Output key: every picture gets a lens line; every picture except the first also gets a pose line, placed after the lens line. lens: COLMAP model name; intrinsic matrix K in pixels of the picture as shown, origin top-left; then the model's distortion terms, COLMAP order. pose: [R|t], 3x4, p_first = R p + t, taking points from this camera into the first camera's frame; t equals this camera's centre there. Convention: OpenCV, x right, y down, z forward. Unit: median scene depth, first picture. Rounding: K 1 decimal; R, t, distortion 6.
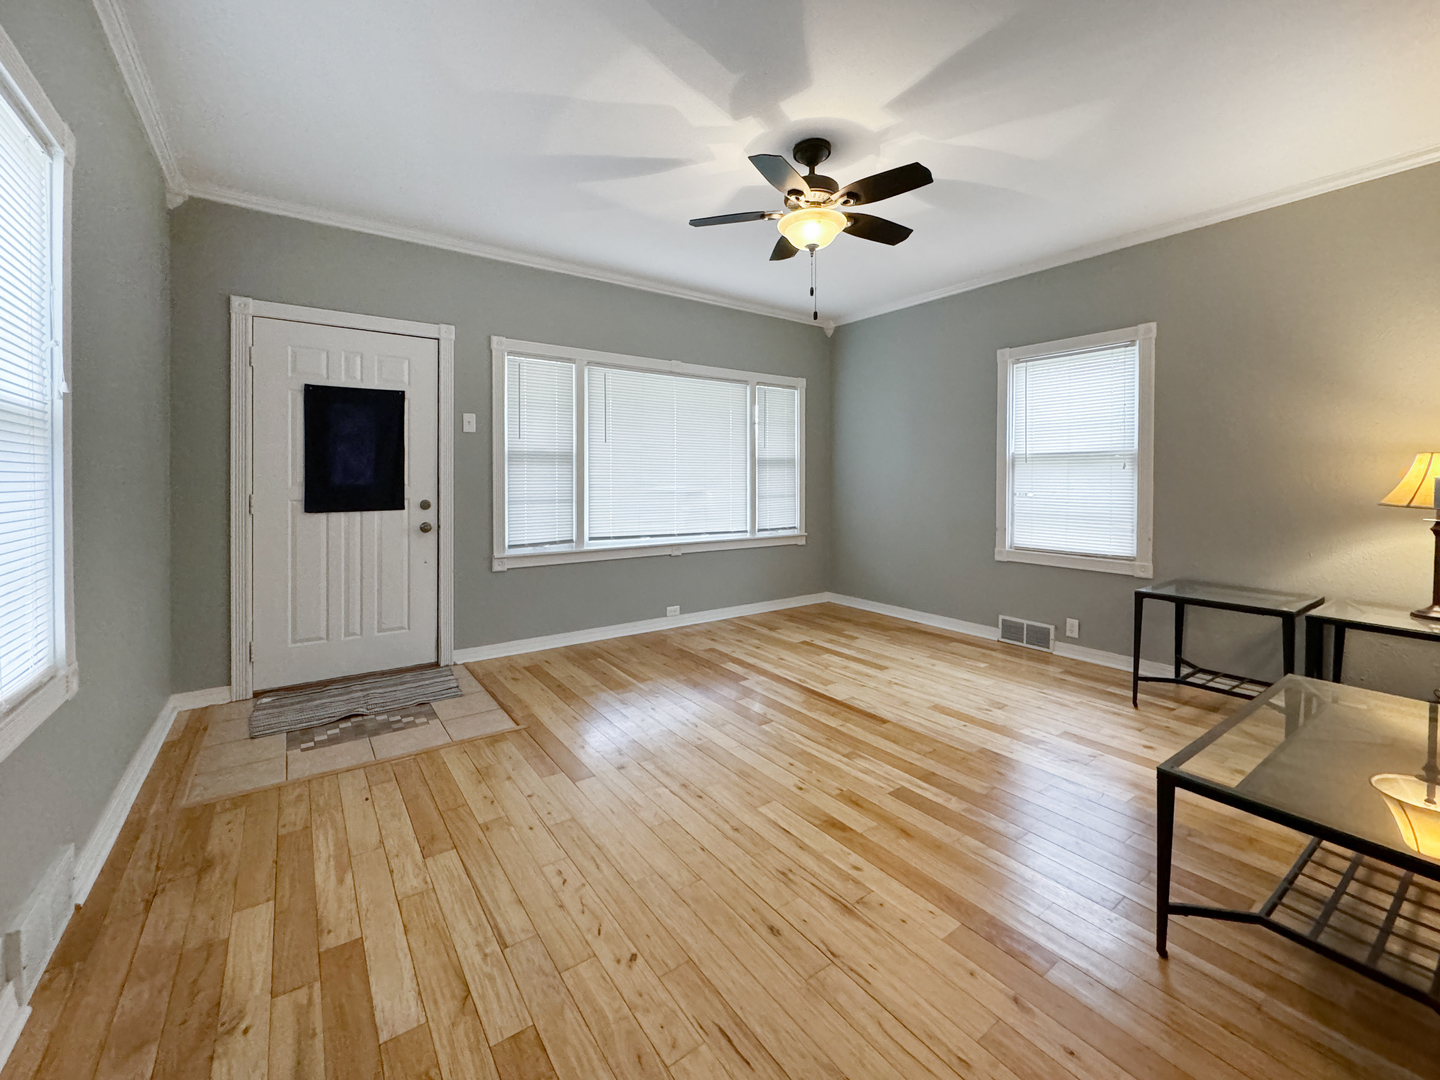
lens RADIAL K [[584.1, 0, 712.6], [0, 584.1, 484.5], [0, 0, 1]] dist [-0.001864, 0.001195]
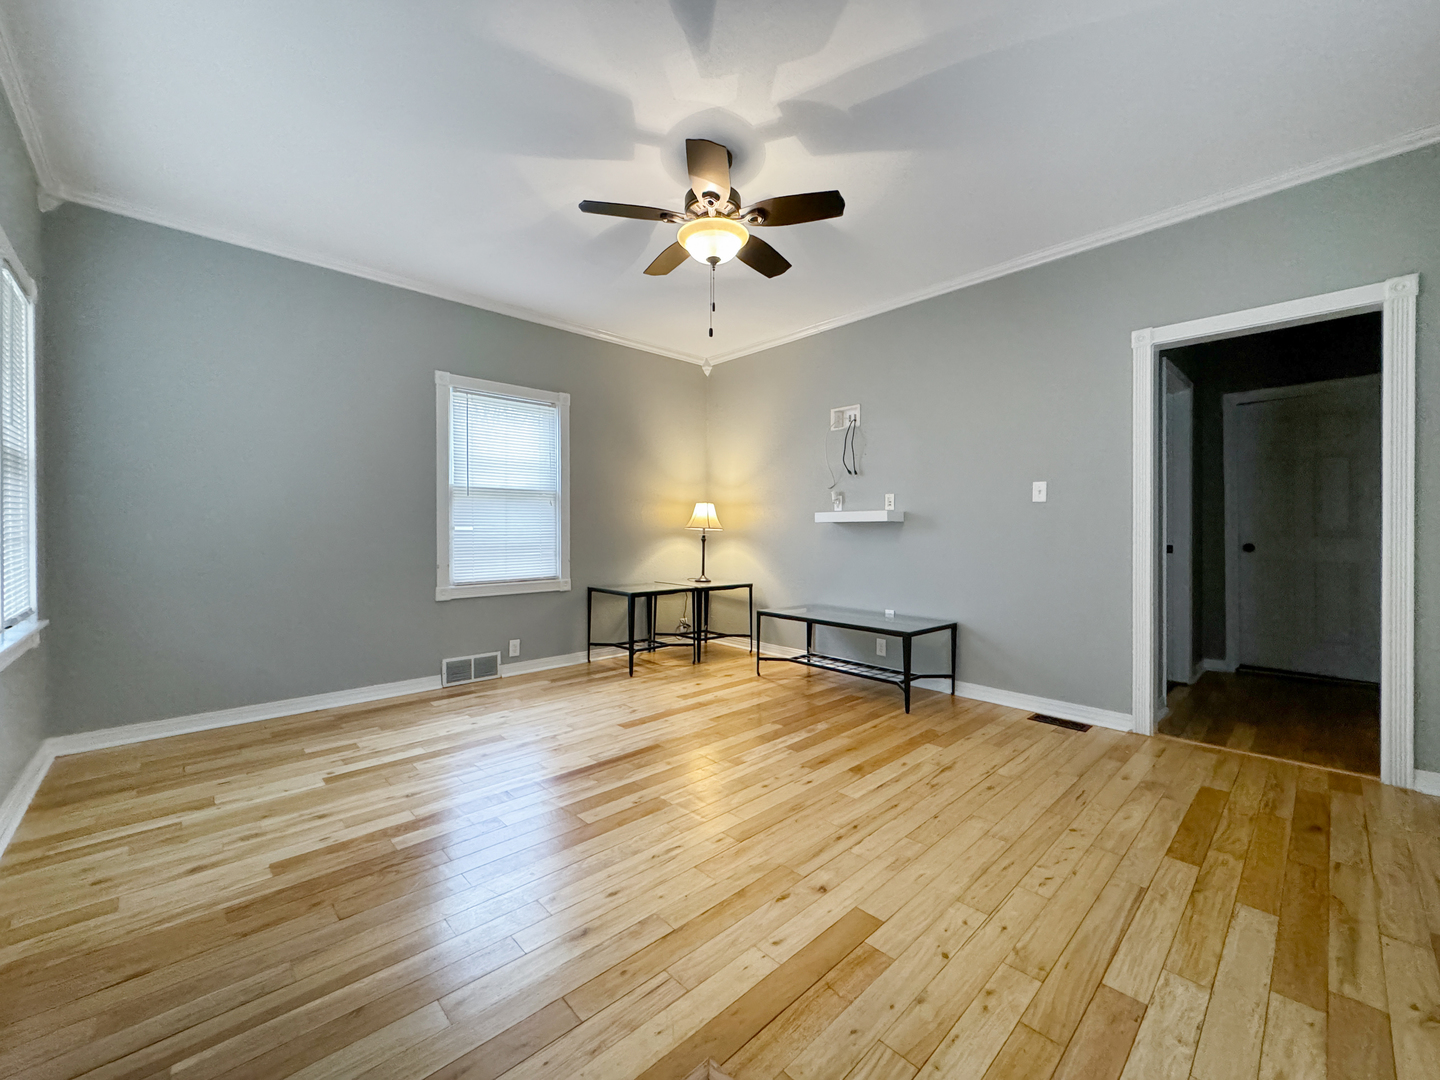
lens RADIAL K [[584.1, 0, 722.4], [0, 584.1, 535.5], [0, 0, 1]] dist [-0.001864, 0.001195]
pose [[-0.137729, -0.012850, 0.990387, -0.854151], [0.009397, 0.999854, 0.014280, 0.033043], [-0.990425, 0.011274, -0.137588, 1.220036]]
